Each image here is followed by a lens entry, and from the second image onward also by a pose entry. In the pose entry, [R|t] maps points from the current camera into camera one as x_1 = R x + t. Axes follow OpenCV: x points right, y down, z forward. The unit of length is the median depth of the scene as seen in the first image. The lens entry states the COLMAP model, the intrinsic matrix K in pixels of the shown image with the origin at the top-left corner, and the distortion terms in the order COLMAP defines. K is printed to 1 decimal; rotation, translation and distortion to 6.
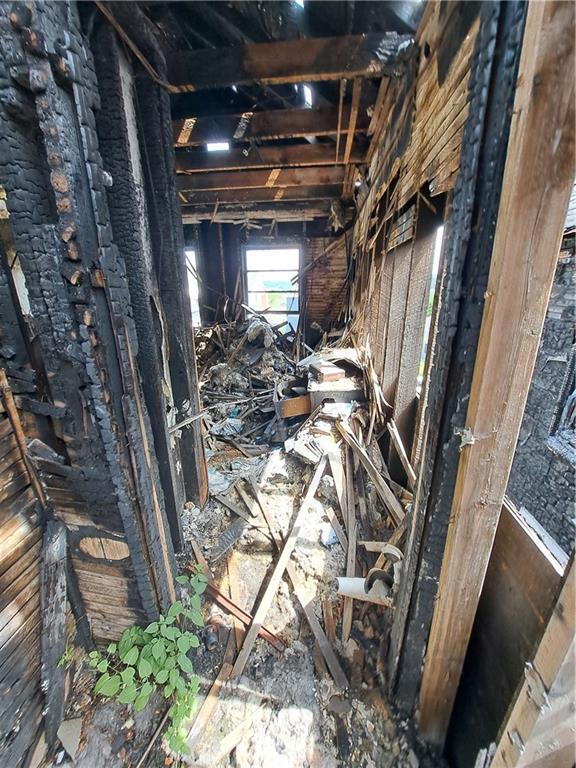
lens RADIAL K [[303.3, 0, 288.8], [0, 303.3, 386.0], [0, 0, 1]] dist [-0.015247, -0.000419]
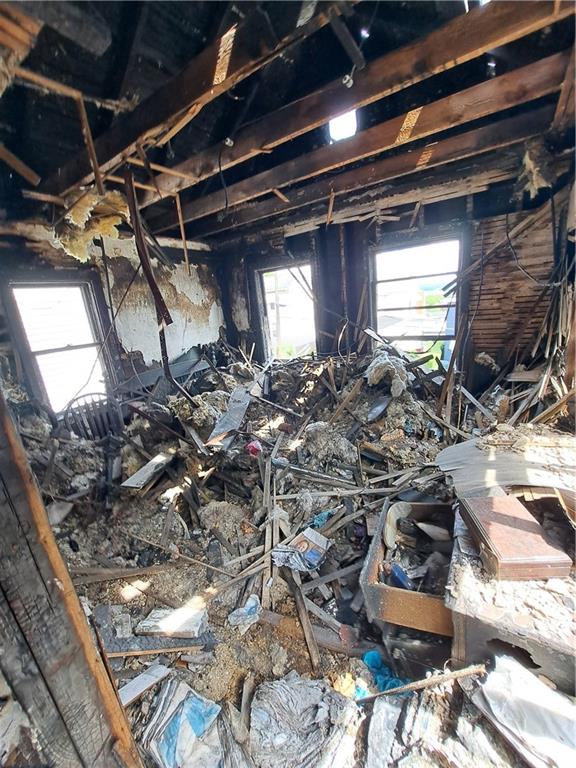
lens RADIAL K [[303.3, 0, 288.8], [0, 303.3, 386.0], [0, 0, 1]] dist [-0.015247, -0.000419]
pose [[0.884806, 0.045878, -0.463696, 0.024811], [-0.058737, 0.998185, -0.013320, -0.119266], [0.462243, 0.039021, 0.885894, 0.292472]]
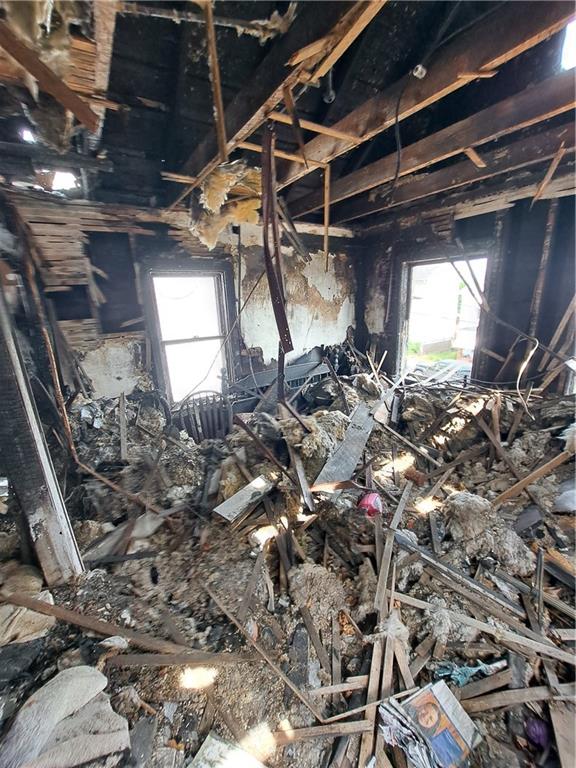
lens RADIAL K [[303.3, 0, 288.8], [0, 303.3, 386.0], [0, 0, 1]] dist [-0.015247, -0.000419]
pose [[0.639601, 0.200171, -0.742187, -0.081291], [-0.212477, 0.973922, 0.079562, -0.181685], [0.738758, 0.106810, 0.665453, 0.378932]]
